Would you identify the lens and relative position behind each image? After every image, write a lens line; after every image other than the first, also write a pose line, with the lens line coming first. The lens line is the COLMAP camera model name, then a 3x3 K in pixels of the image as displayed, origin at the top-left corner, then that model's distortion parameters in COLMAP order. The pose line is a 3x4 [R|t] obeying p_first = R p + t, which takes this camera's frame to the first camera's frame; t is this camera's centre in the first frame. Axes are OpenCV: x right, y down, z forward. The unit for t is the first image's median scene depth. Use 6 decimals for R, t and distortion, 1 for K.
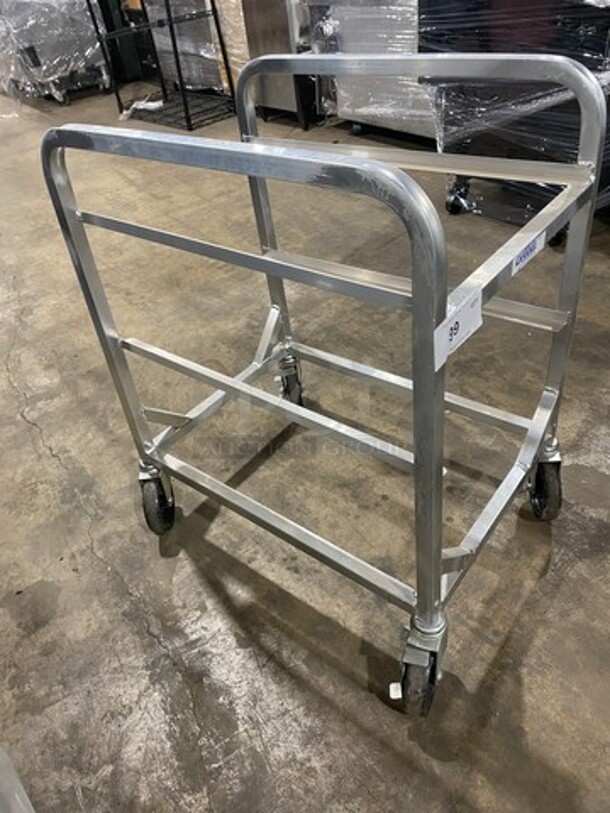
lens RADIAL K [[612.8, 0, 301.9], [0, 612.8, 405.2], [0, 0, 1]] dist [0.012815, 0.005234]
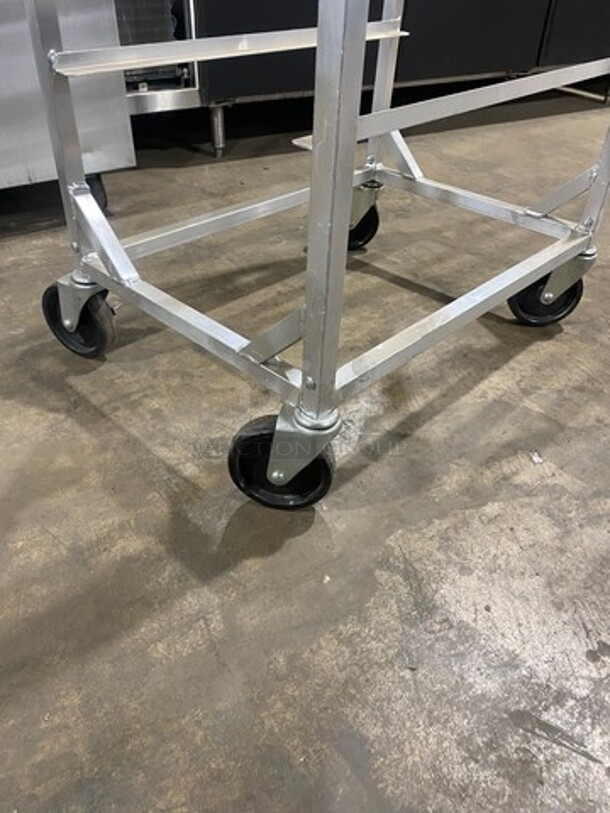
lens RADIAL K [[606.4, 0, 305.0], [0, 606.4, 406.5], [0, 0, 1]] dist [0.020304, -0.007627]
pose [[-0.100931, 0.700416, -0.706562, 0.646197], [-0.630419, 0.504388, 0.590054, -0.215939], [0.769665, 0.504985, 0.390648, 0.638640]]
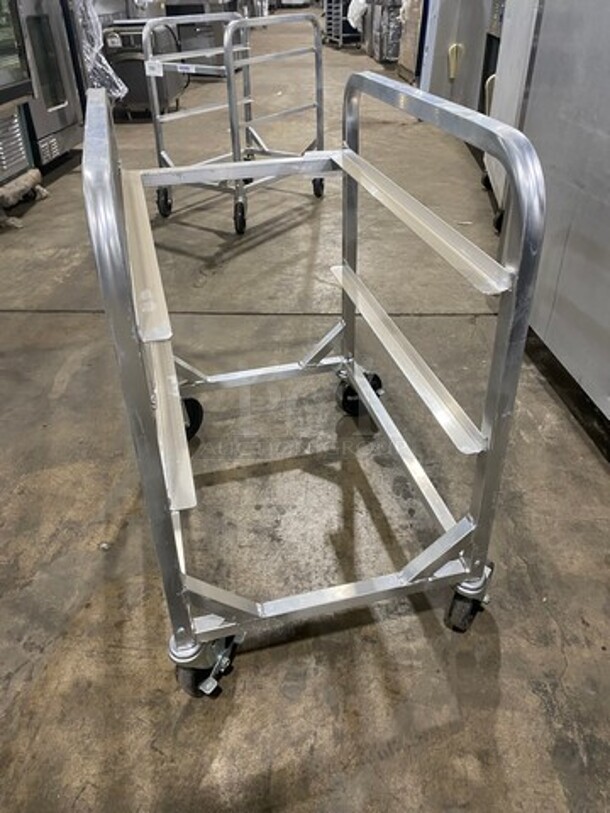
lens RADIAL K [[612.8, 0, 301.9], [0, 612.8, 405.2], [0, 0, 1]] dist [0.012815, 0.005234]
pose [[-0.787879, -0.239835, 0.567209, -0.416888], [0.465333, 0.371443, 0.803427, -0.633604], [-0.403376, 0.896944, -0.181050, 0.922438]]
